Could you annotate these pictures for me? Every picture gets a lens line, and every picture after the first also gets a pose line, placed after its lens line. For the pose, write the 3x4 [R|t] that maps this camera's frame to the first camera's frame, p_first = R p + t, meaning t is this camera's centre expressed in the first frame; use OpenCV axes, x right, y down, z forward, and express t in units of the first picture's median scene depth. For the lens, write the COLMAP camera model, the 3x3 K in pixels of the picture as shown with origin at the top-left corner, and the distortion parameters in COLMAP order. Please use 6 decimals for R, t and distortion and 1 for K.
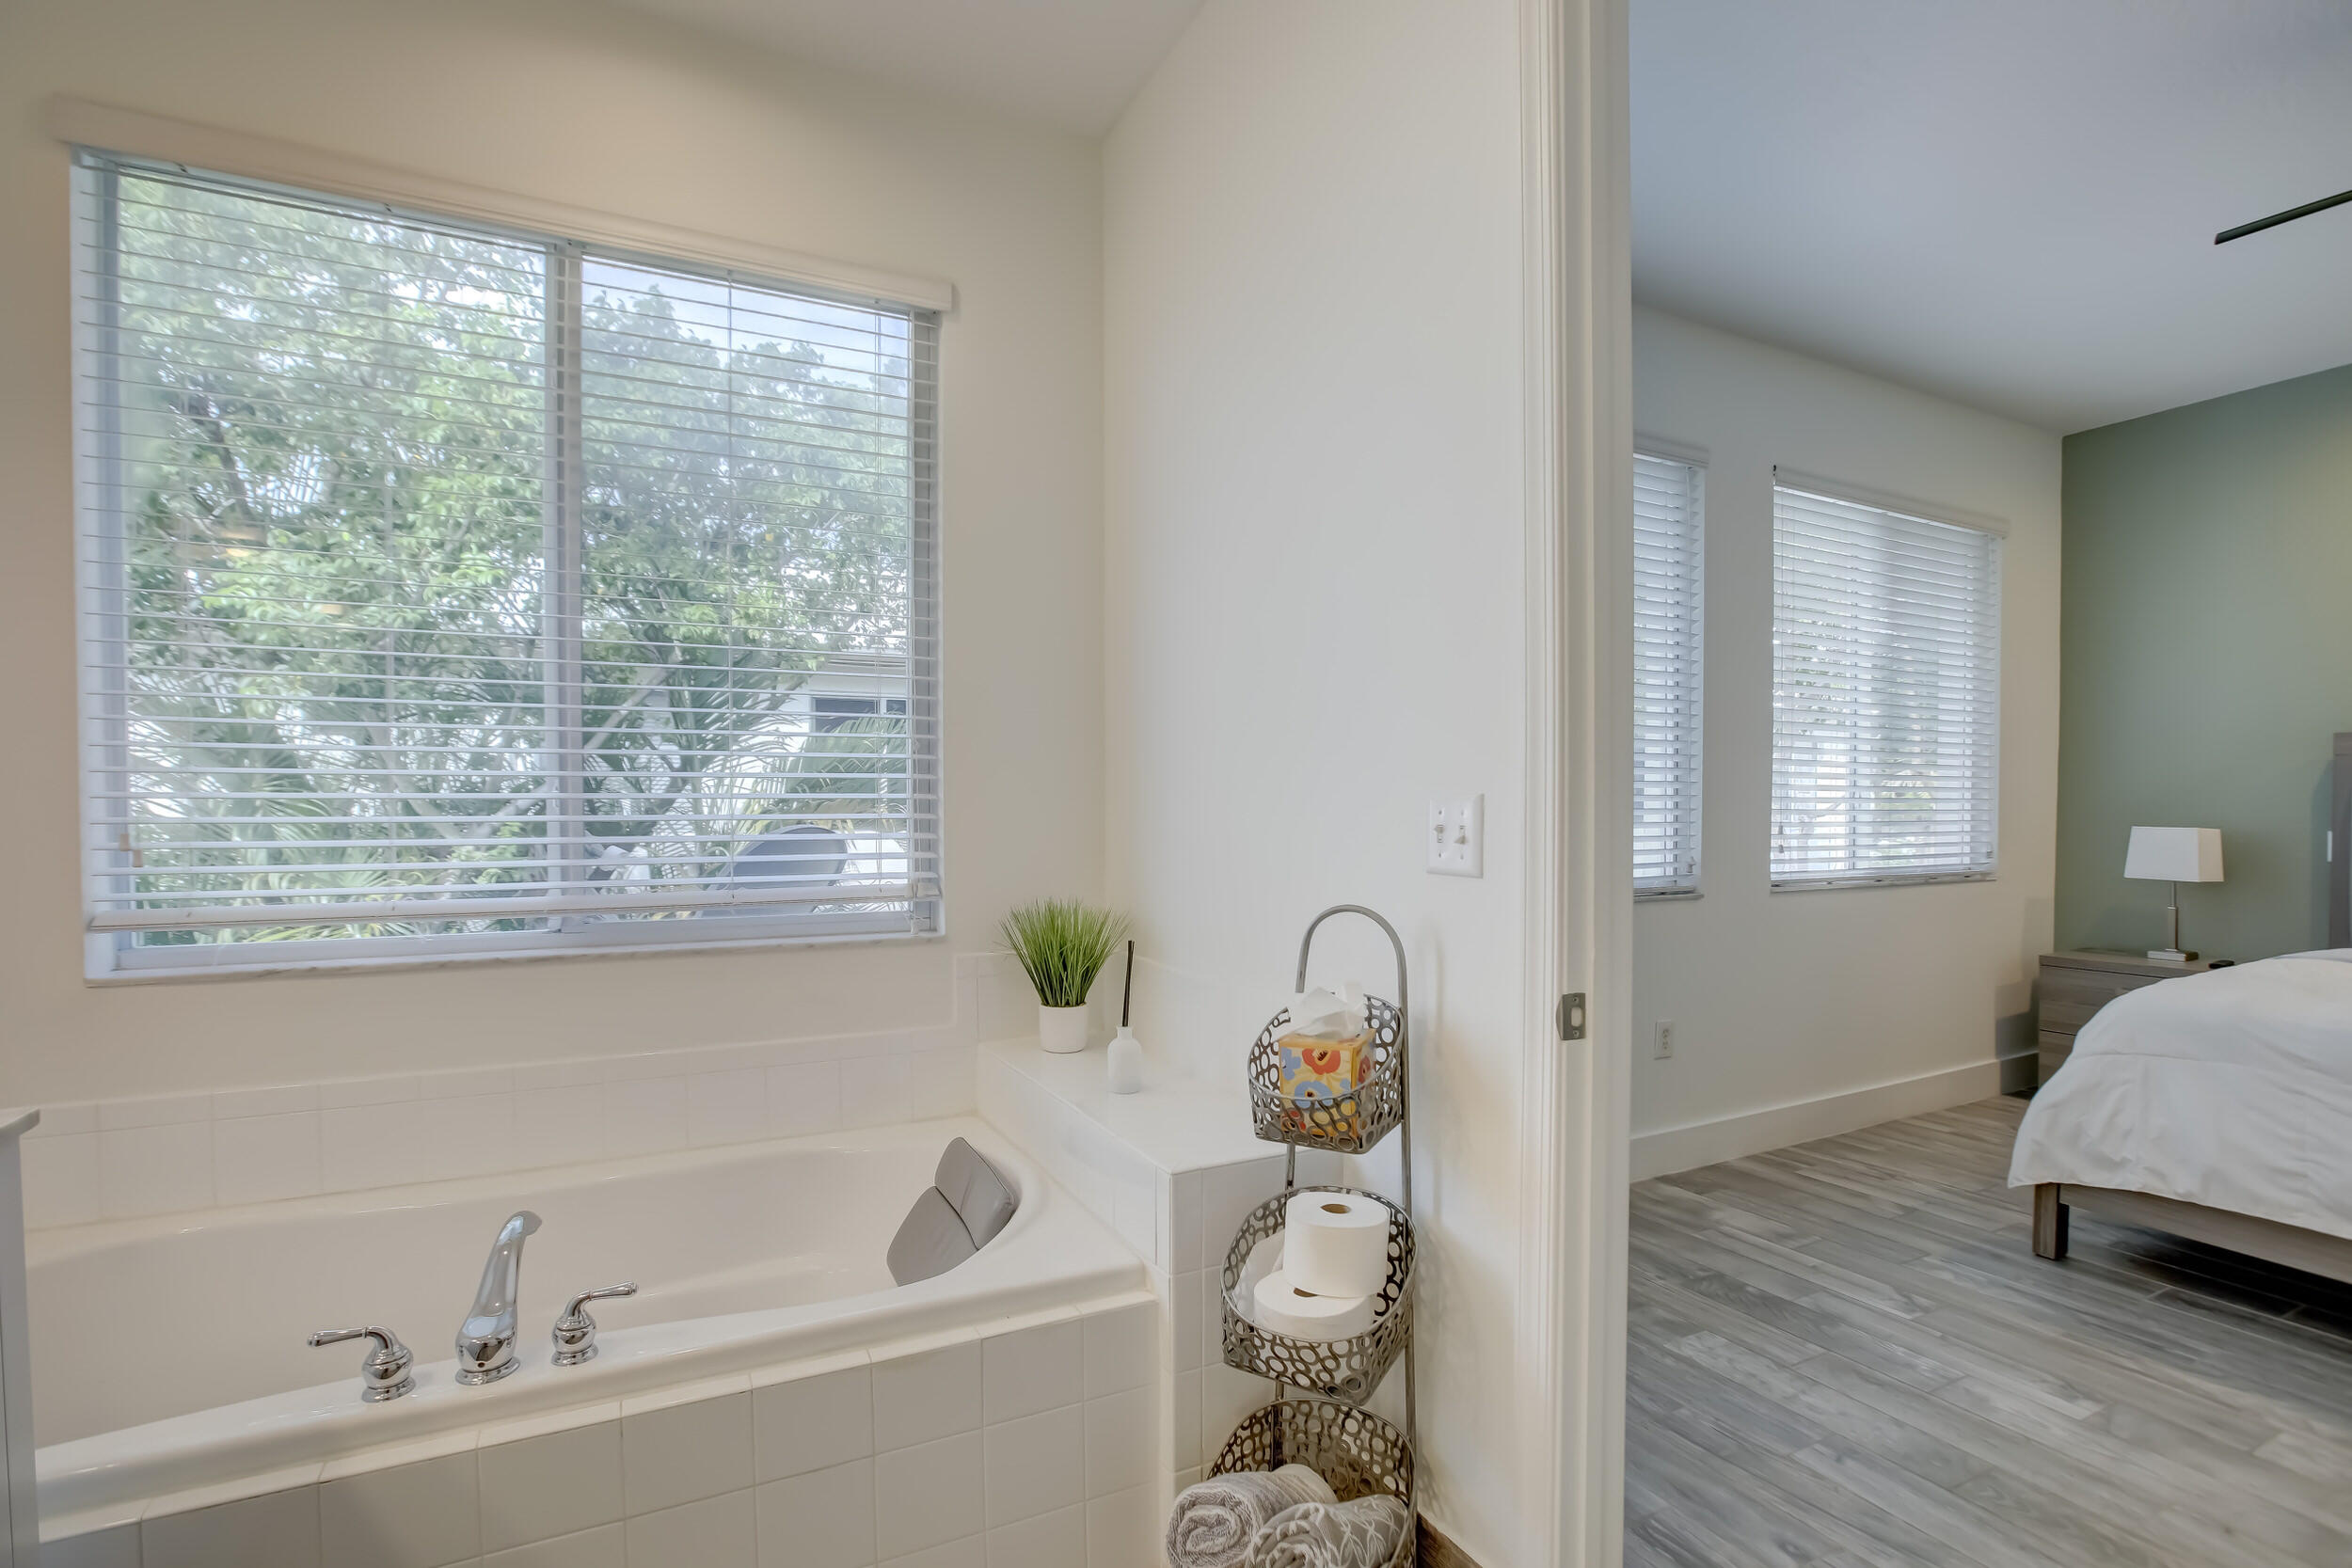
lens RADIAL K [[1077.8, 0, 1176.5], [0, 1077.8, 804.0], [0, 0, 1]] dist [-0.004256, 0.000688]
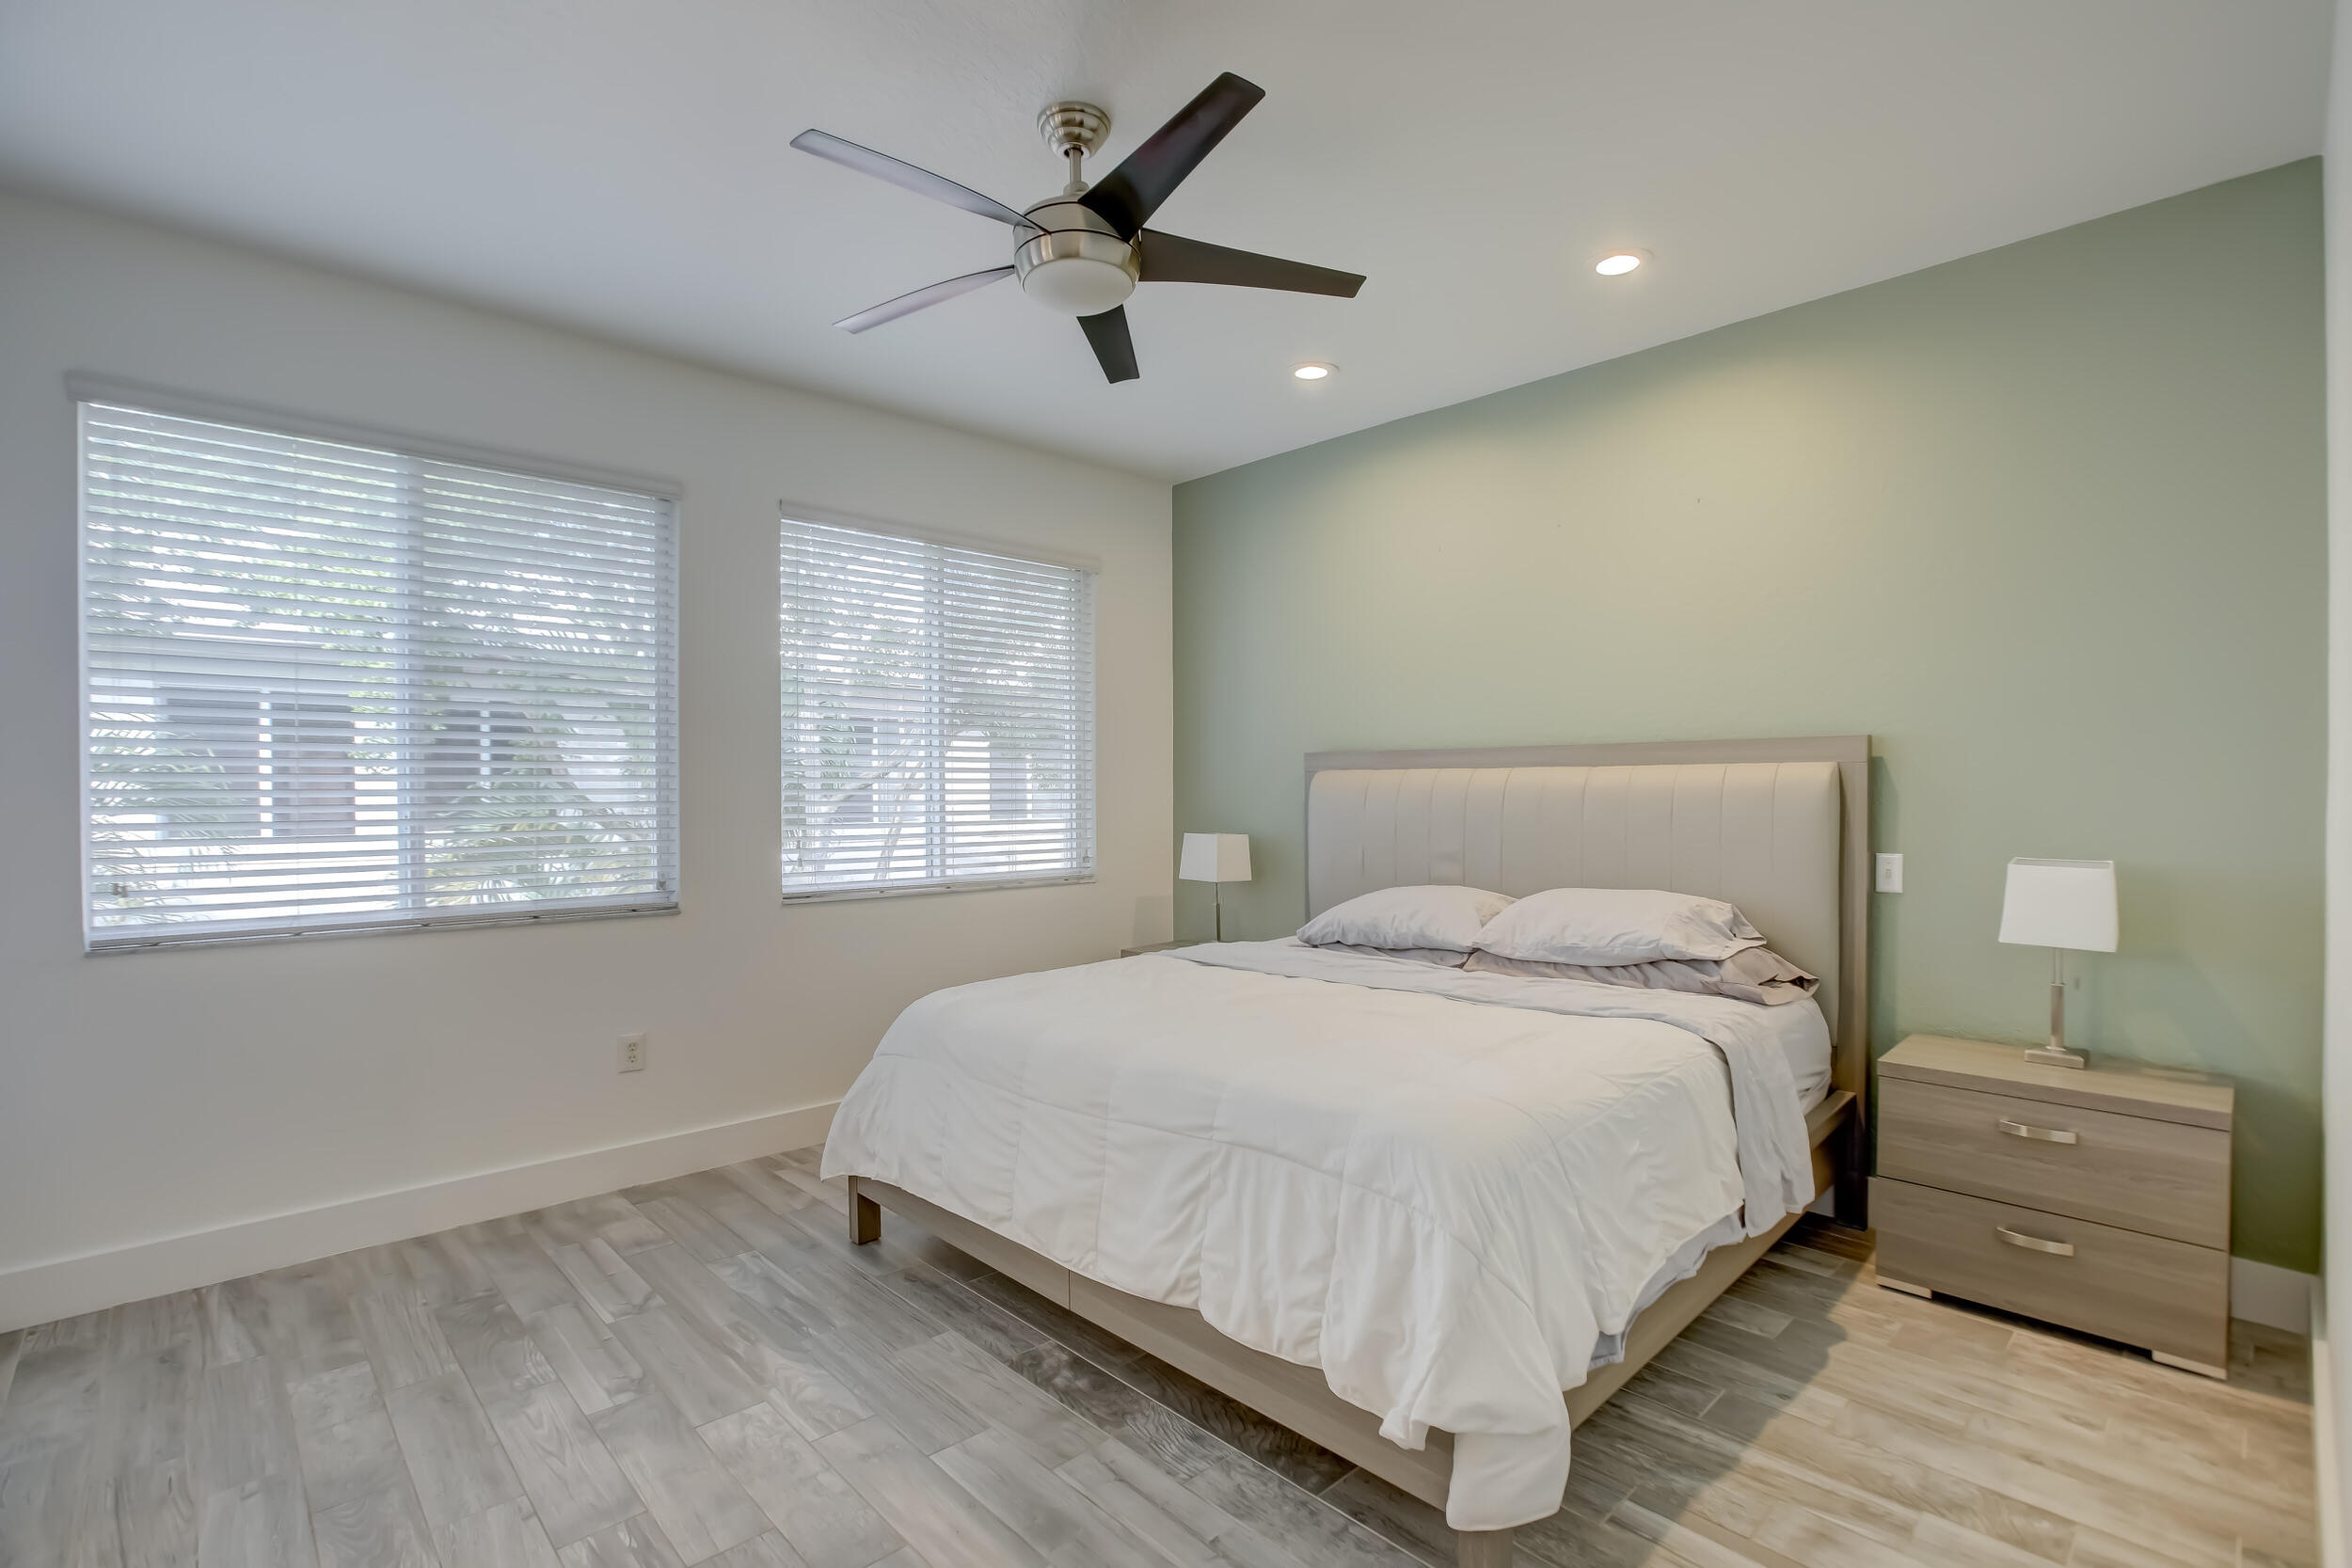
lens RADIAL K [[1077.8, 0, 1165.2], [0, 1077.8, 778.6], [0, 0, 1]] dist [-0.004256, 0.000688]
pose [[0.968291, -0.000064, 0.249826, 0.760115], [0.001630, 0.999980, -0.006062, -0.039721], [-0.249821, 0.006277, 0.968272, -0.131867]]
